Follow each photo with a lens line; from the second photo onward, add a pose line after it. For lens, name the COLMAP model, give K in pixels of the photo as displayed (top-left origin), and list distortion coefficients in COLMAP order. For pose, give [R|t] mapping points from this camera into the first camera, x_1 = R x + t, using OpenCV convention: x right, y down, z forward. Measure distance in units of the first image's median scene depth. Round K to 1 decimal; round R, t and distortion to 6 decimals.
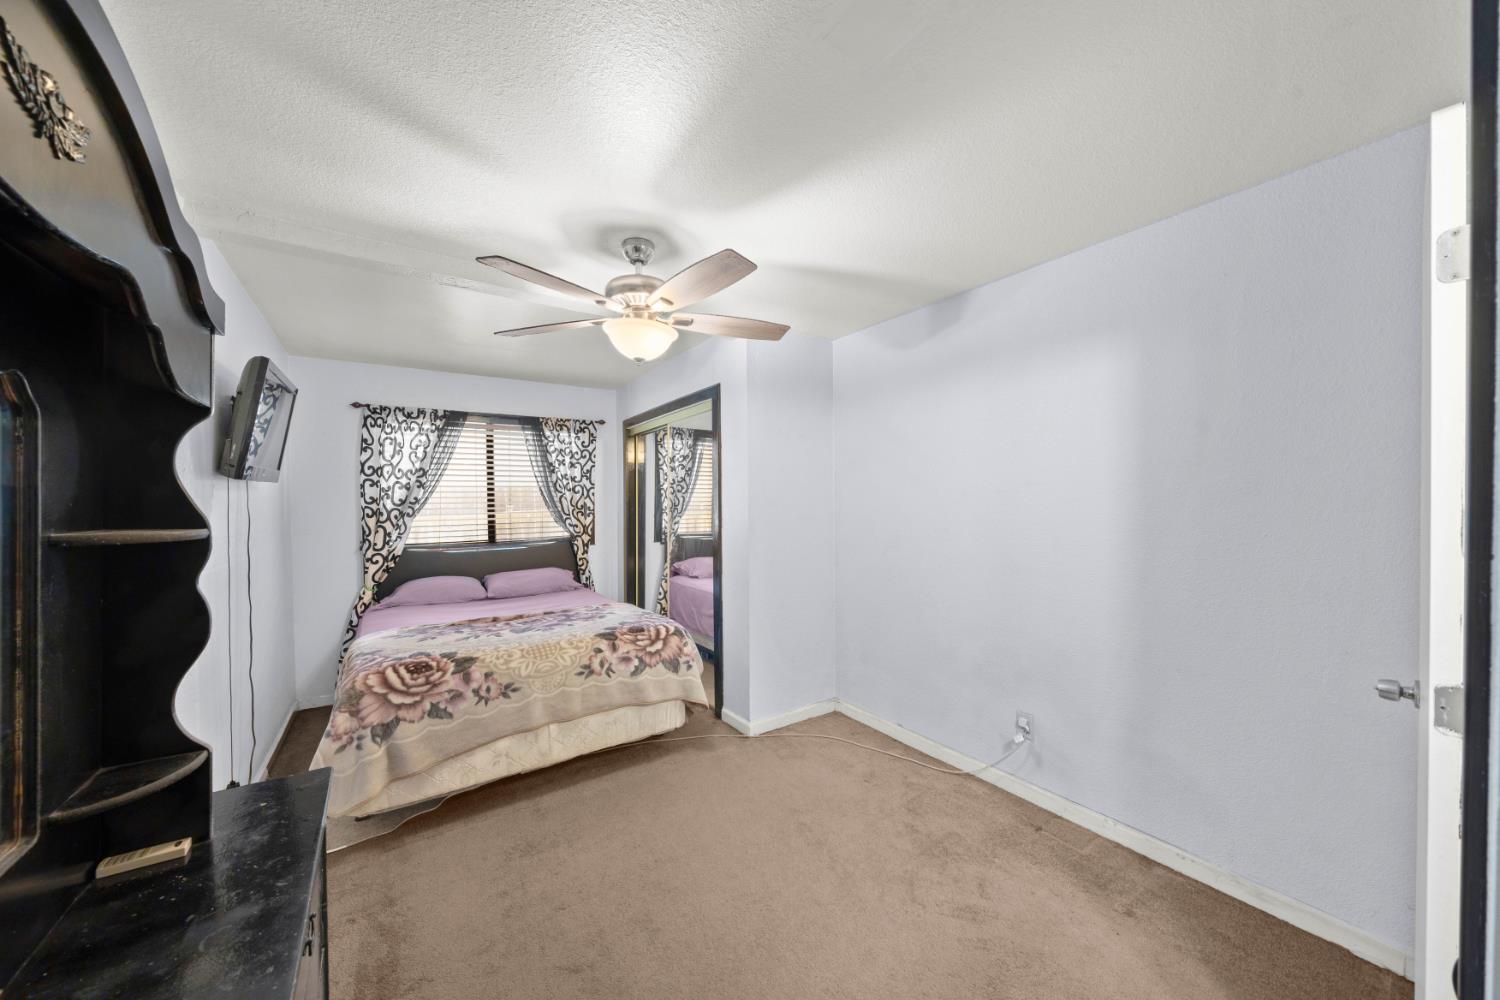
lens RADIAL K [[513.6, 0, 745.4], [0, 513.6, 505.6], [0, 0, 1]] dist [-0.002920, 0.000241]
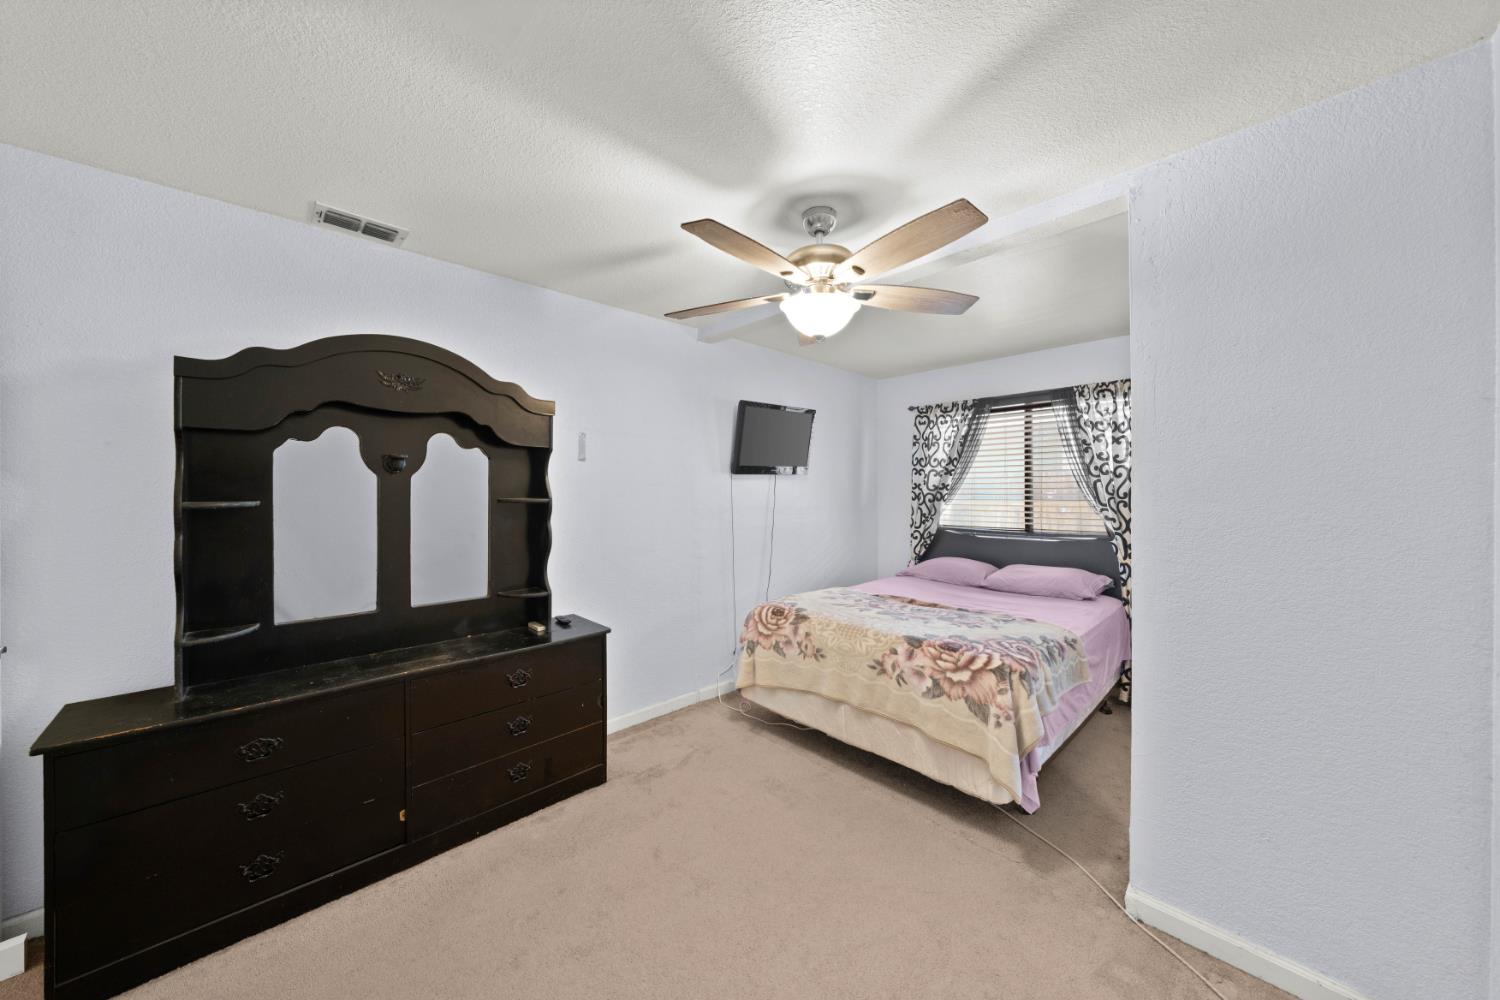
lens RADIAL K [[513.6, 0, 746.2], [0, 513.6, 487.1], [0, 0, 1]] dist [-0.002920, 0.000241]
pose [[0.173532, 0.004325, -0.984819, 0.532374], [-0.009971, 0.999947, 0.002635, -0.009176], [0.984778, 0.009362, 0.173566, 0.545284]]
